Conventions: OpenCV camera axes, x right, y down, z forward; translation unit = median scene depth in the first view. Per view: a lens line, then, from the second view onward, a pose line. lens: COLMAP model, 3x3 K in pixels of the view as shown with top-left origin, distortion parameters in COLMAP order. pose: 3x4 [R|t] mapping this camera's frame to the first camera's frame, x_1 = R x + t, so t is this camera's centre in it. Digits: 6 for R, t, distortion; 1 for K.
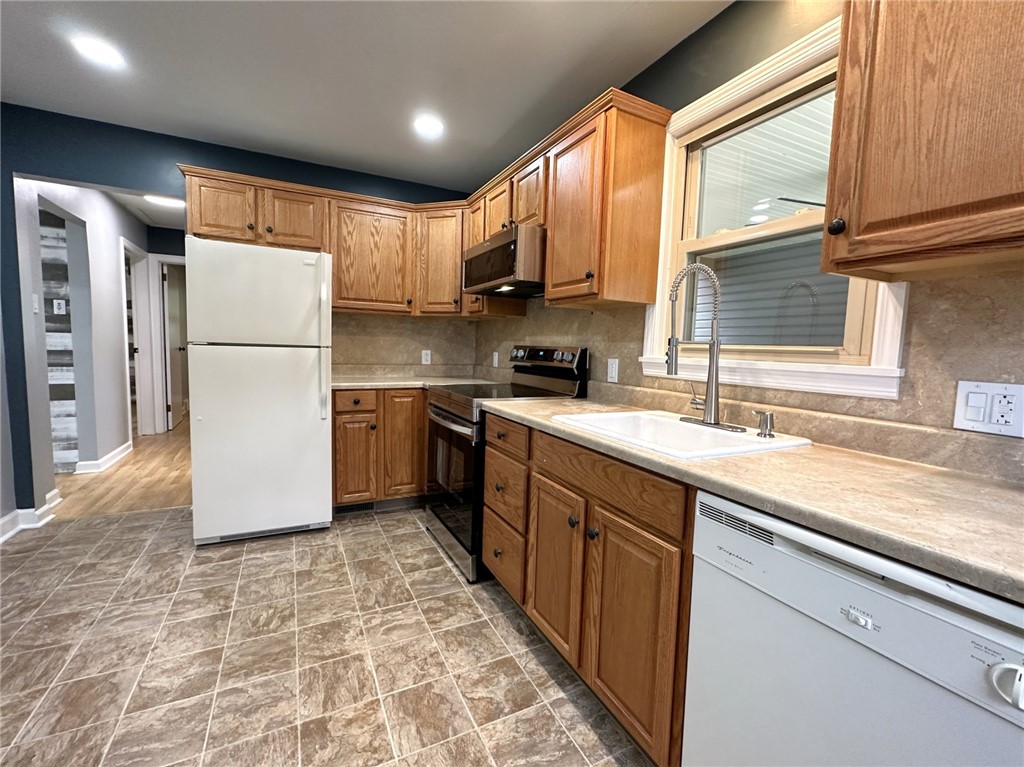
lens RADIAL K [[435.9, 0, 506.0], [0, 435.9, 385.4], [0, 0, 1]] dist [-0.001545, -0.000562]
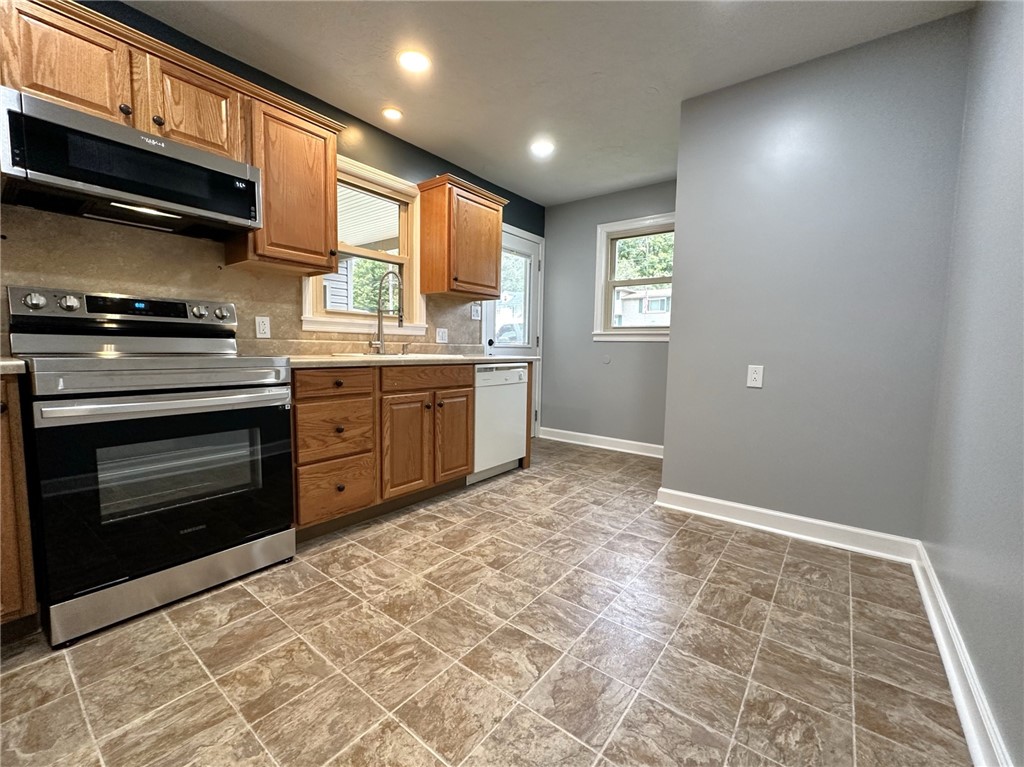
lens RADIAL K [[435.9, 0, 509.5], [0, 435.9, 381.5], [0, 0, 1]] dist [-0.001545, -0.000562]
pose [[-0.430456, -0.104600, 0.896530, -1.407699], [0.050299, 0.988939, 0.139532, -0.028890], [-0.901209, 0.105157, -0.420433, 1.238816]]
